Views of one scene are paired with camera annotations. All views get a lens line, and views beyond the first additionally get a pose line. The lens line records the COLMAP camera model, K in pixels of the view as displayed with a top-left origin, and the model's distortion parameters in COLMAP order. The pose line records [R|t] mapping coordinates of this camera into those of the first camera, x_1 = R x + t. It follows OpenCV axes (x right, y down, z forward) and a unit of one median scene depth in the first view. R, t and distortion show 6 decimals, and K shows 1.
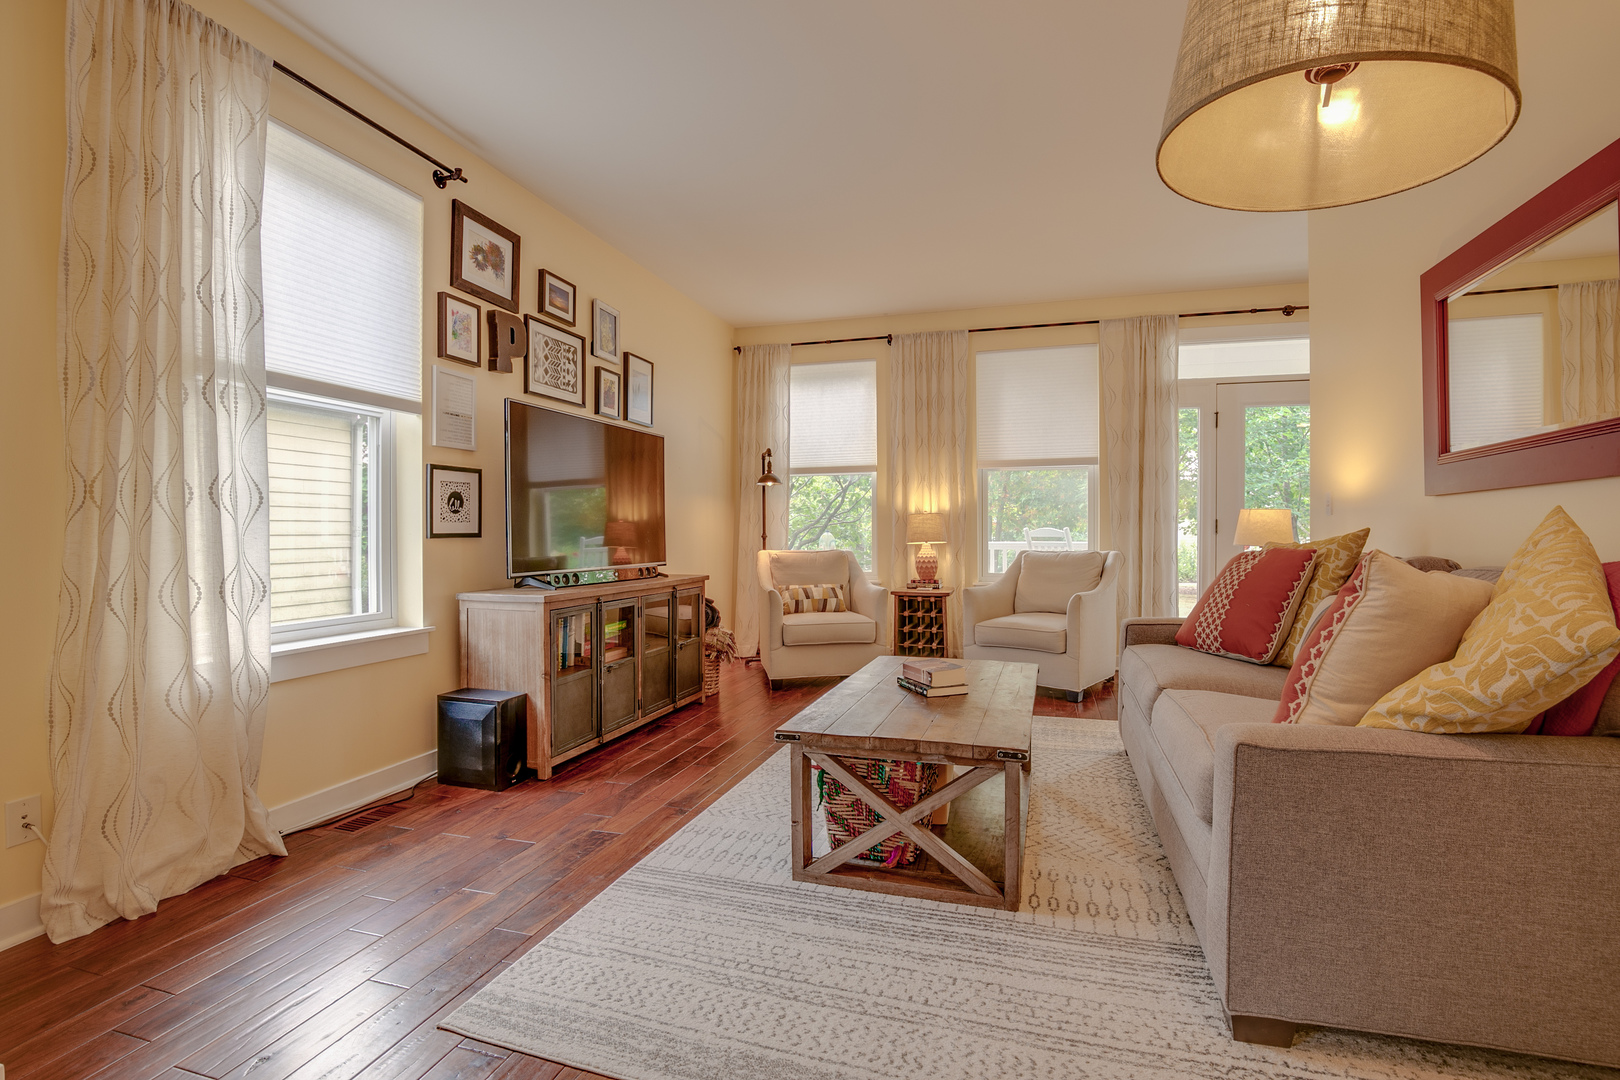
lens RADIAL K [[740.6, 0, 816.9], [0, 740.6, 530.5], [0, 0, 1]] dist [-0.031010, -0.000648]
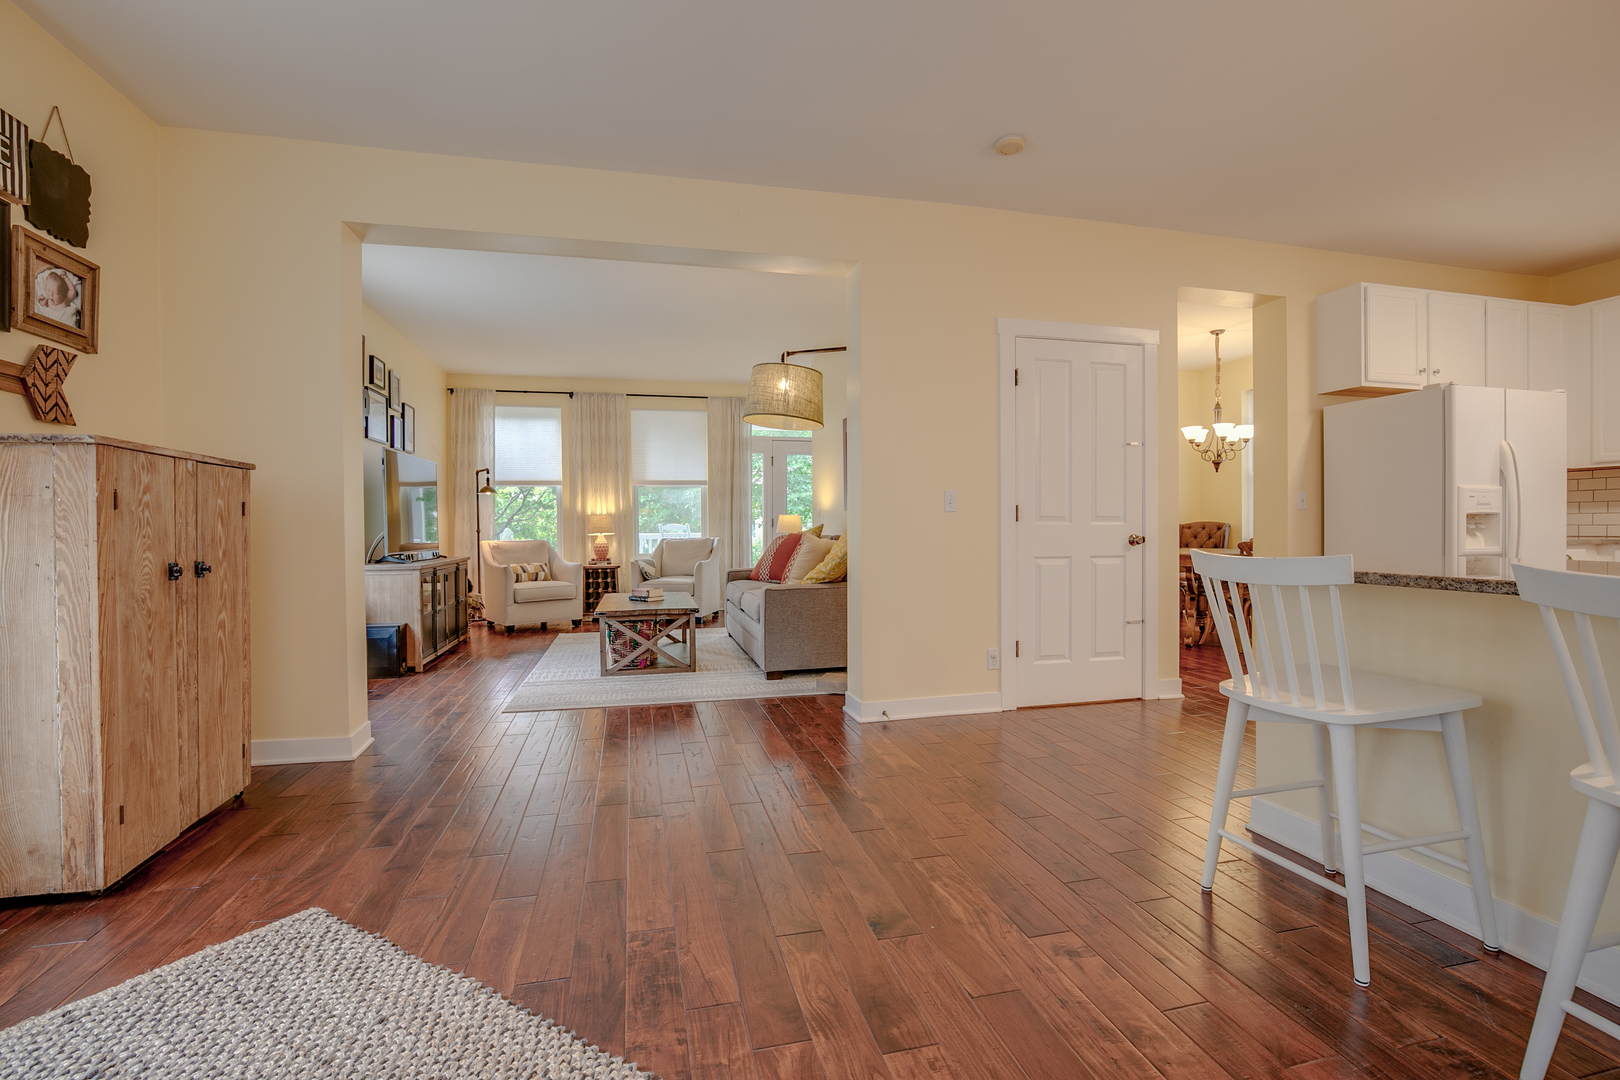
lens RADIAL K [[740.6, 0, 815.3], [0, 740.6, 532.2], [0, 0, 1]] dist [-0.031010, -0.000648]
pose [[0.859671, -0.009784, 0.510754, -0.260698], [0.005436, 0.999935, 0.010004, -0.000189], [-0.510819, -0.005824, 0.859668, -0.552976]]
